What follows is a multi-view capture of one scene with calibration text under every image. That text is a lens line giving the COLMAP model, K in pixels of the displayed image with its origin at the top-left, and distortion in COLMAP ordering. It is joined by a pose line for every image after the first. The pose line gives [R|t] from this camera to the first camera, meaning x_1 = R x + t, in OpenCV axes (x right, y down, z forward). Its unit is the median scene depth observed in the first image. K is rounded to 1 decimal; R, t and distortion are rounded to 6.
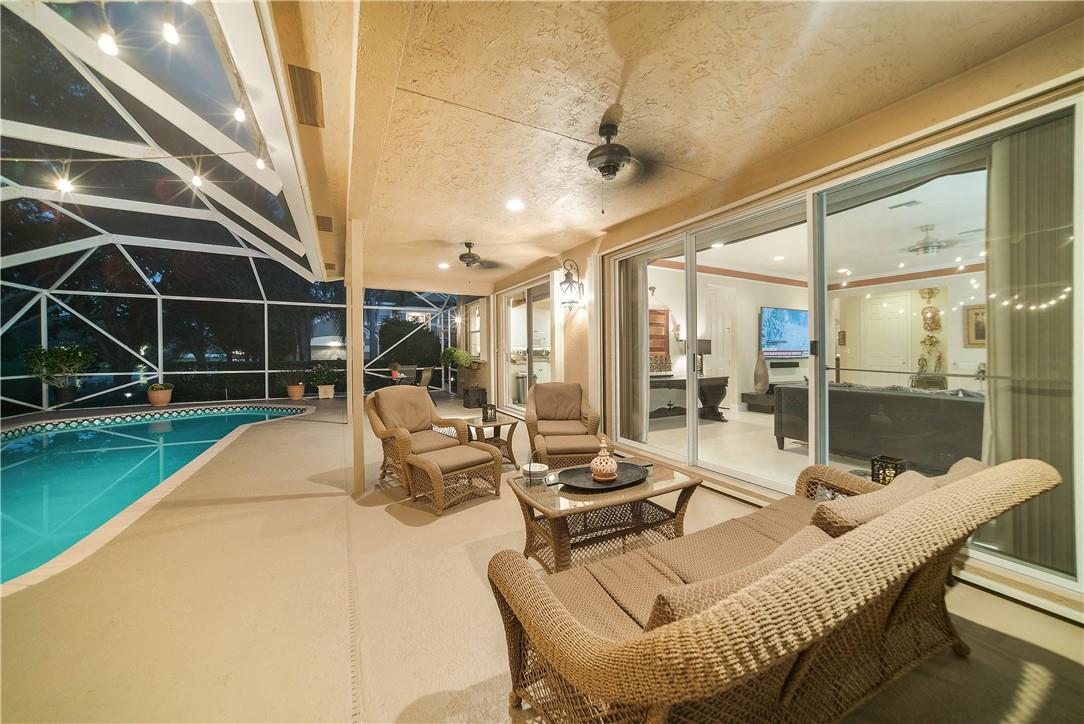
lens RADIAL K [[386.3, 0, 559.4], [0, 386.3, 351.5], [0, 0, 1]] dist [-0.007168, 0.001166]
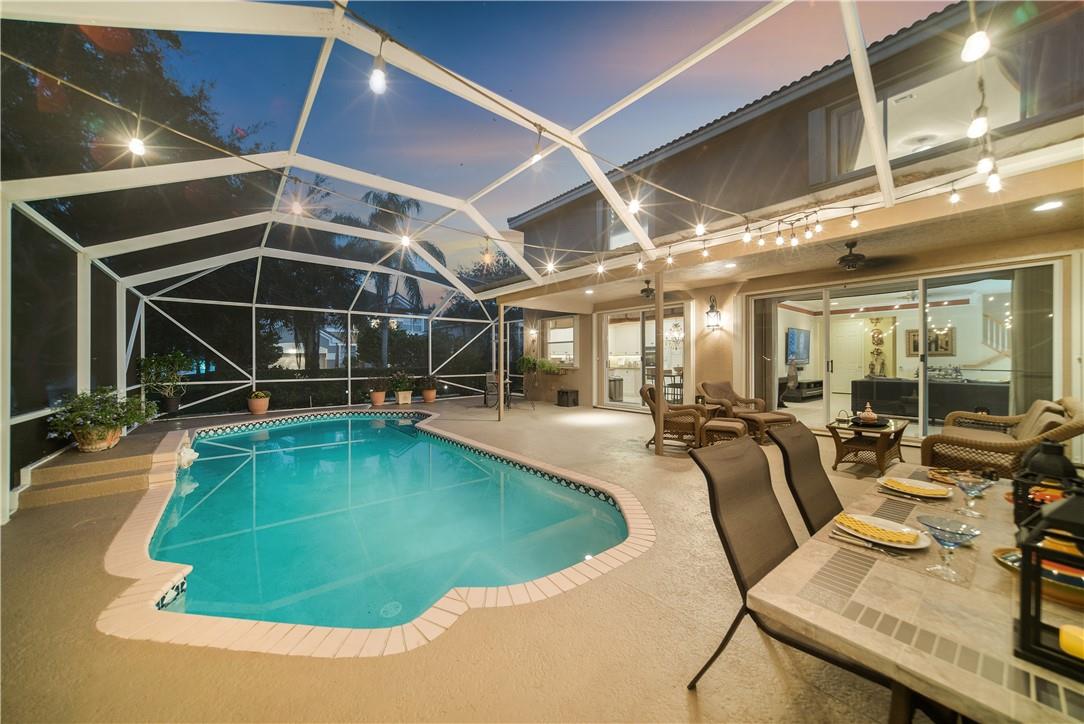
lens RADIAL K [[386.3, 0, 559.4], [0, 386.3, 358.1], [0, 0, 1]] dist [-0.007168, 0.001166]
pose [[0.975145, -0.000009, 0.221566, -1.569760], [0.000307, 0.999999, -0.001312, -0.007588], [-0.221566, 0.001347, 0.975144, -0.494350]]
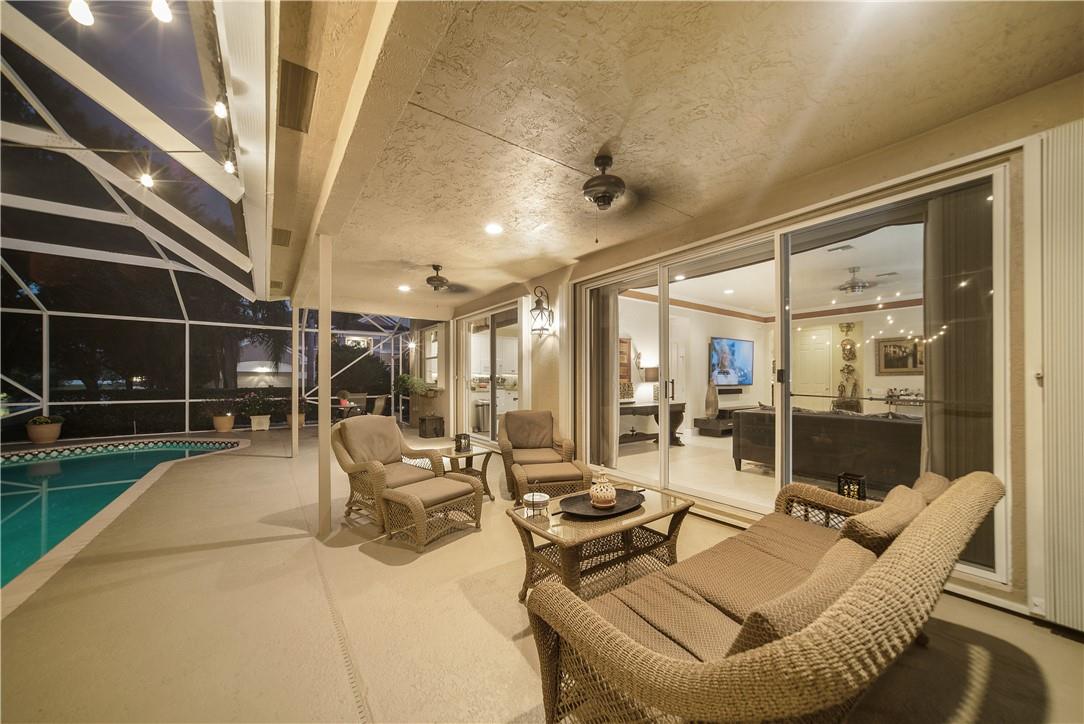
lens RADIAL K [[386.3, 0, 573.2], [0, 386.3, 376.8], [0, 0, 1]] dist [-0.007168, 0.001166]
pose [[0.988996, 0.001990, 0.147930, -0.067960], [-0.001304, 0.999988, -0.004737, -0.000975], [-0.147937, 0.004492, 0.988987, 0.006319]]
